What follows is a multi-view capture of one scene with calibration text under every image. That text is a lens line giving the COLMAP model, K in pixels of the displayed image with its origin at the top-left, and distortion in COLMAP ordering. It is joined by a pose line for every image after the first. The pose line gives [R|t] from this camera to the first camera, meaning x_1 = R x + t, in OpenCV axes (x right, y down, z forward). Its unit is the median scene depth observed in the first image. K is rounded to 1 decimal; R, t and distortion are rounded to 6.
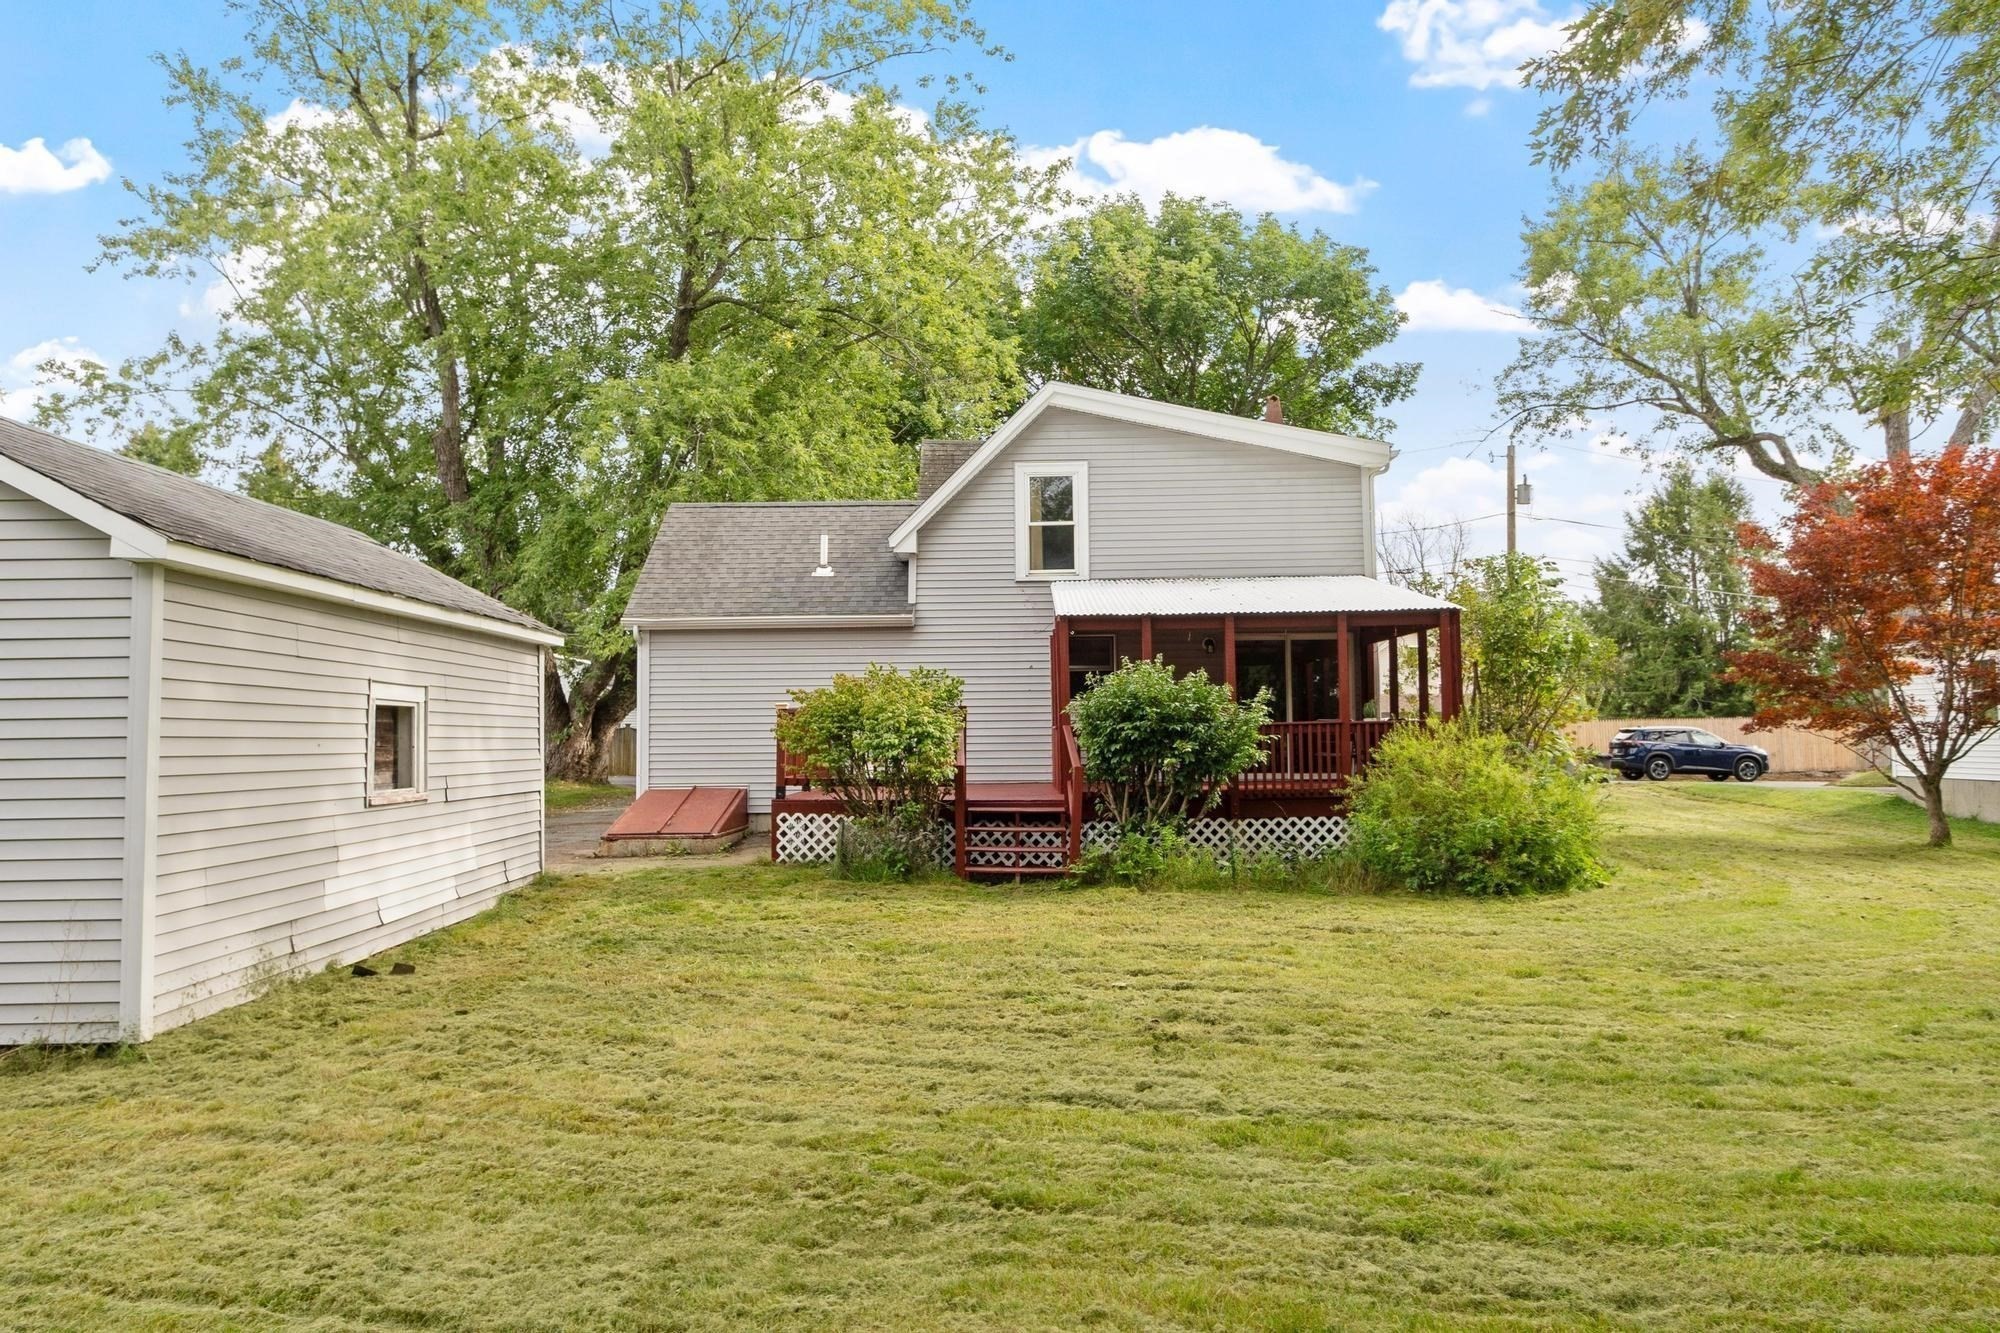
lens RADIAL K [[1309.9, 0, 963.9], [0, 1309.9, 664.3], [0, 0, 1]] dist [-0.032382, -0.002477]
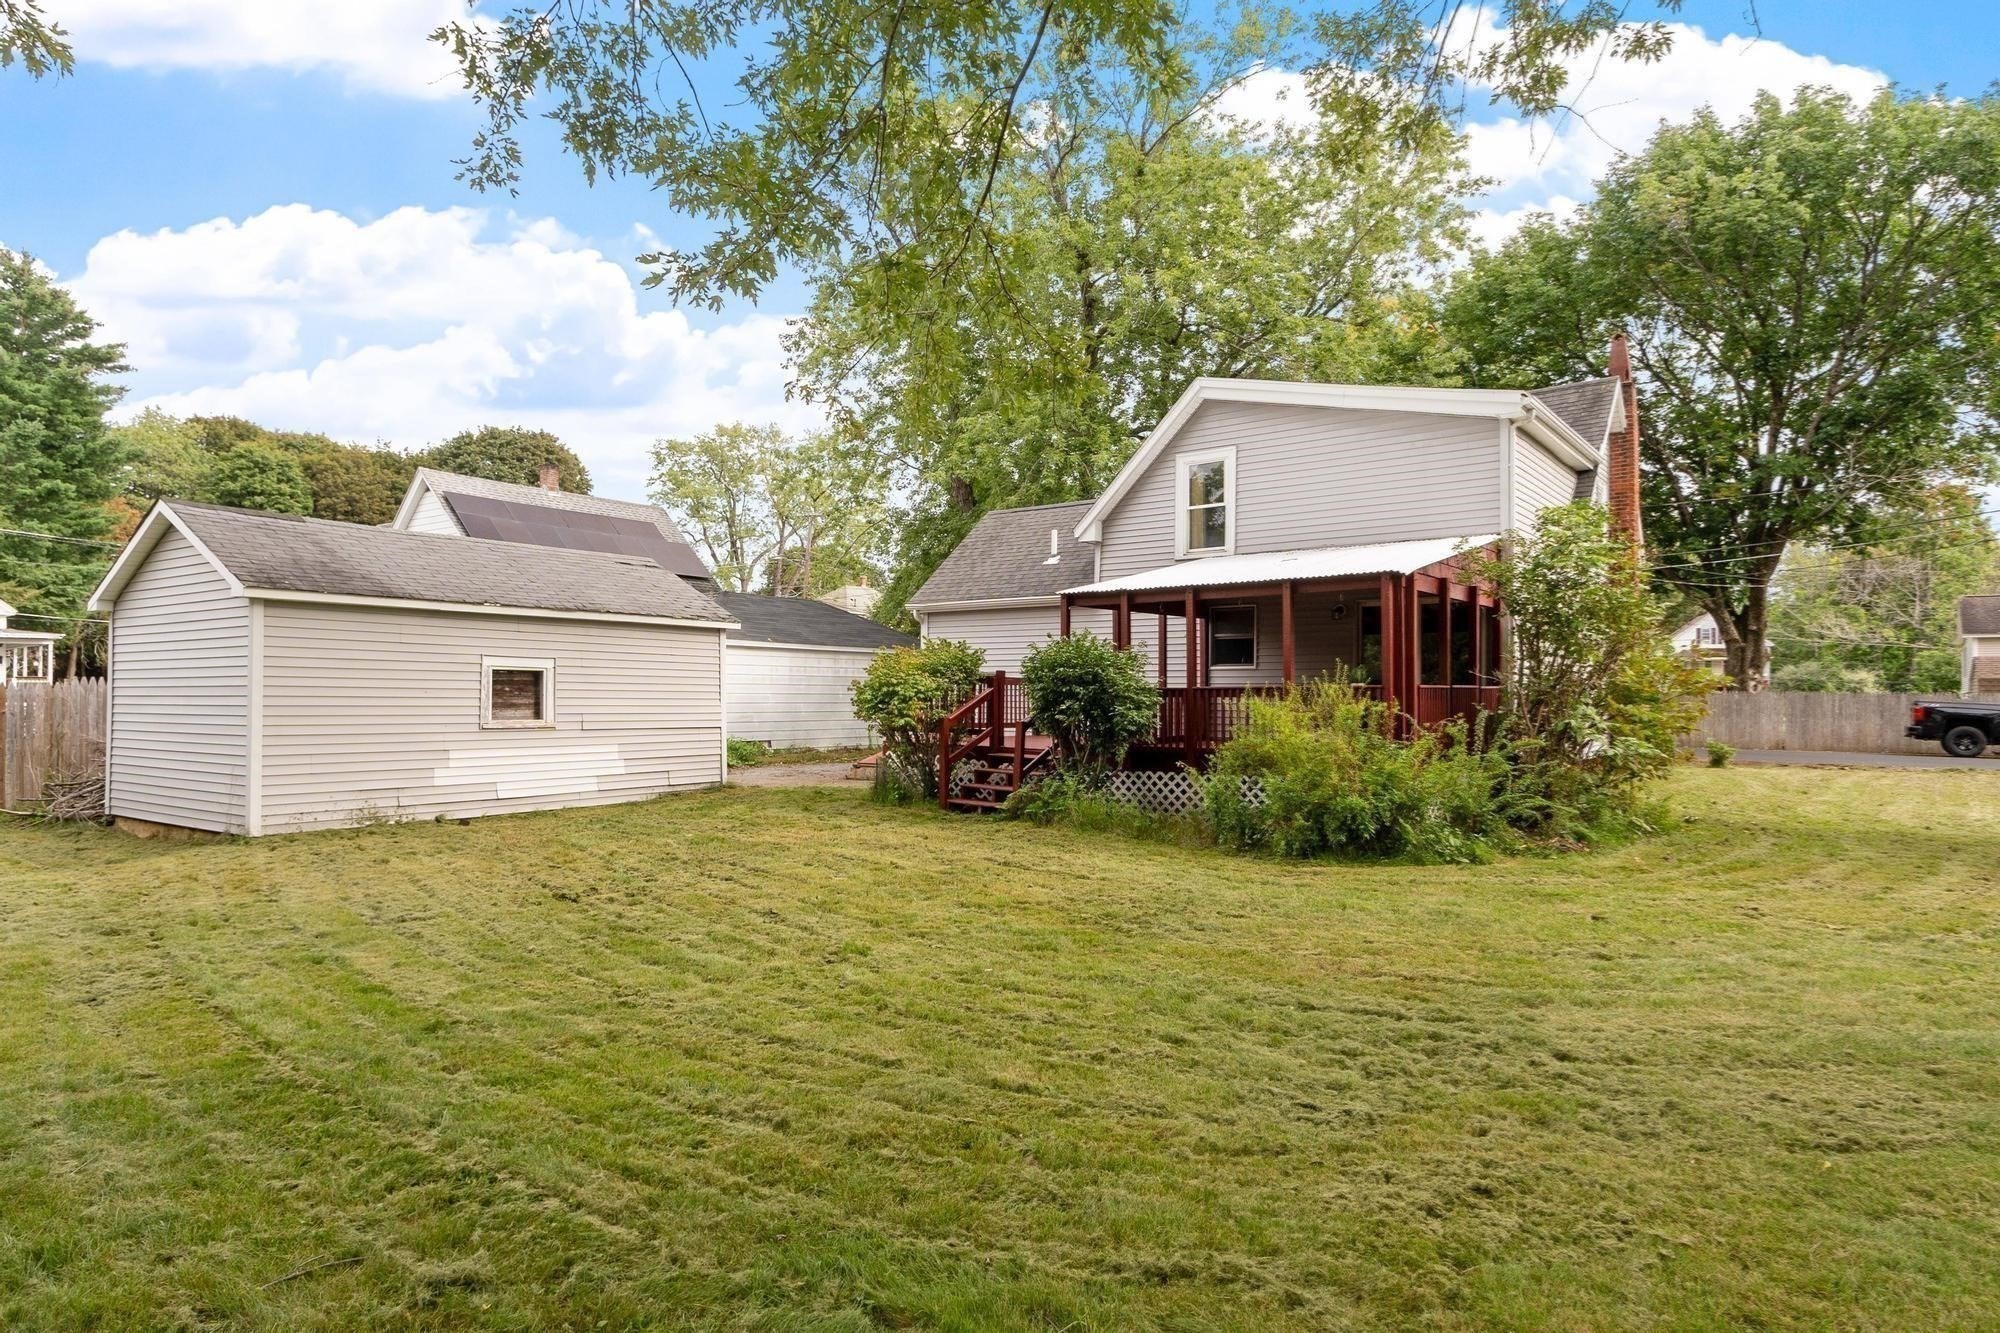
lens RADIAL K [[1184.6, 0, 1000.0], [0, 1184.6, 666.5], [0, 0, 1]] dist [-0.009151, -0.001014]
pose [[0.797286, -0.001124, -0.603601, 0.708486], [0.018109, 0.999593, 0.022057, 0.004053], [0.603330, -0.028517, 0.796982, 0.121267]]
